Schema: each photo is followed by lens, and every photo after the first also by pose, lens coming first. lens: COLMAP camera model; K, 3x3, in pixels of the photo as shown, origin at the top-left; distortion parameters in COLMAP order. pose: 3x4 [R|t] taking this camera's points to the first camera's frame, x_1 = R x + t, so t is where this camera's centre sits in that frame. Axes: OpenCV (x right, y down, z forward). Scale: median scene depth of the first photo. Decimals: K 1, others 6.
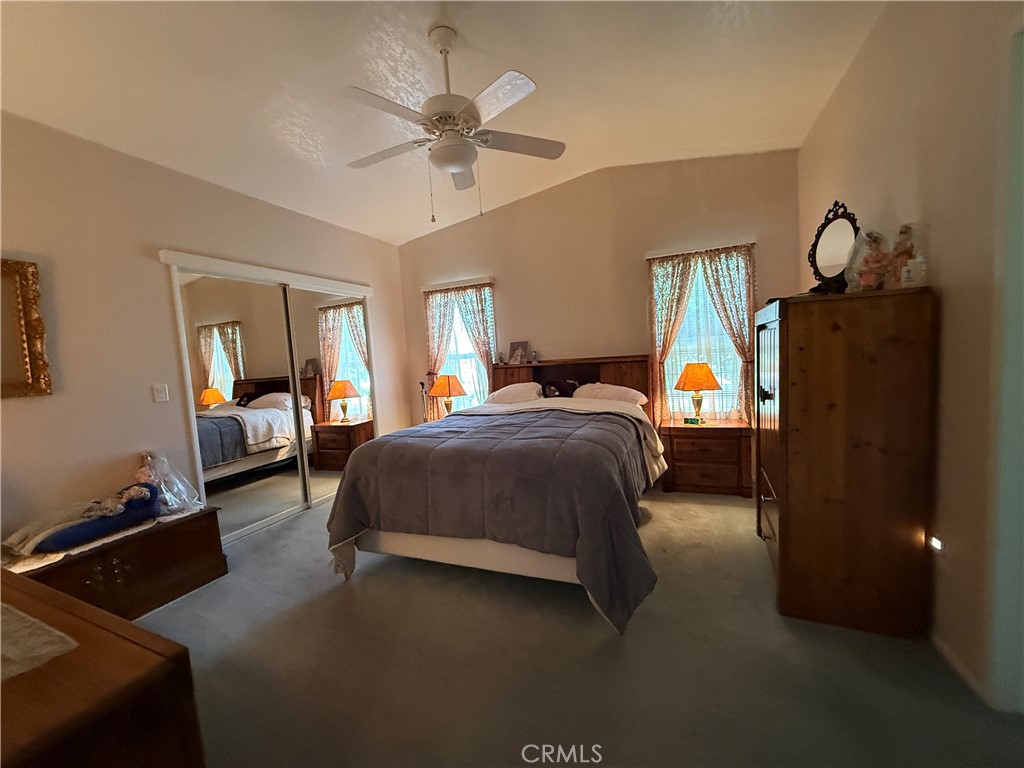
lens RADIAL K [[407.2, 0, 511.8], [0, 407.2, 386.5], [0, 0, 1]] dist [-0.002629, -0.000122]
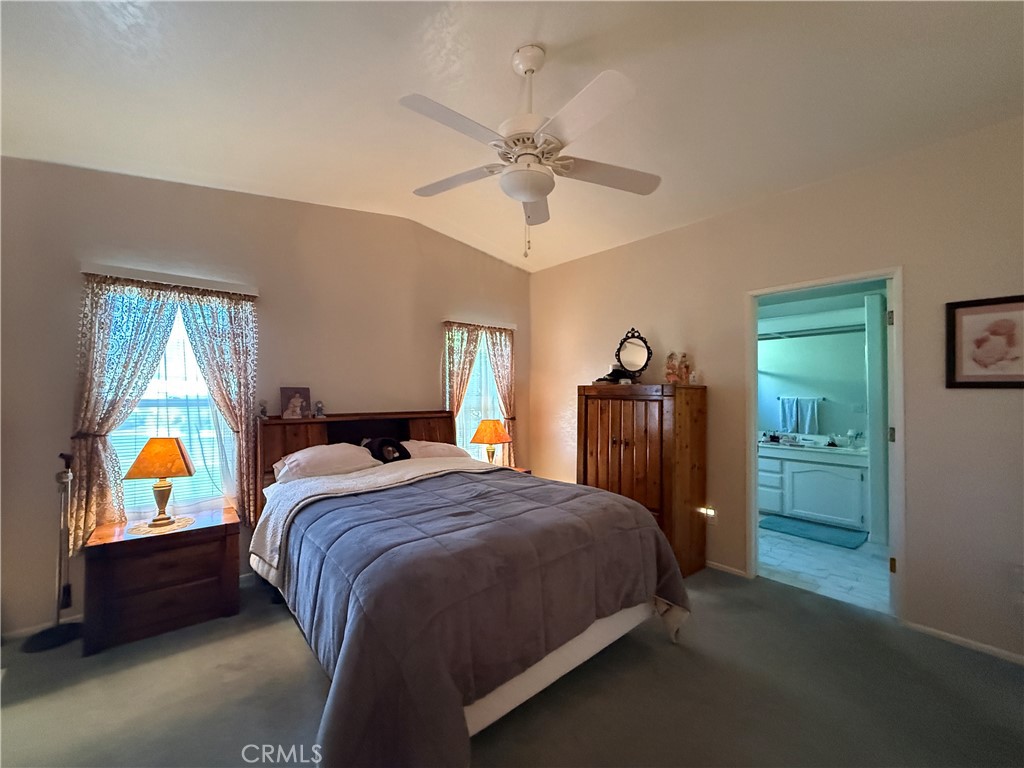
lens RADIAL K [[409.1, 0, 512.0], [0, 409.1, 384.0], [0, 0, 1]] dist [0.000730, 0.000042]
pose [[0.447264, 0.084122, 0.890437, -0.540371], [0.036983, 0.992976, -0.112386, -0.024015], [-0.893637, 0.083197, 0.441011, 0.400383]]
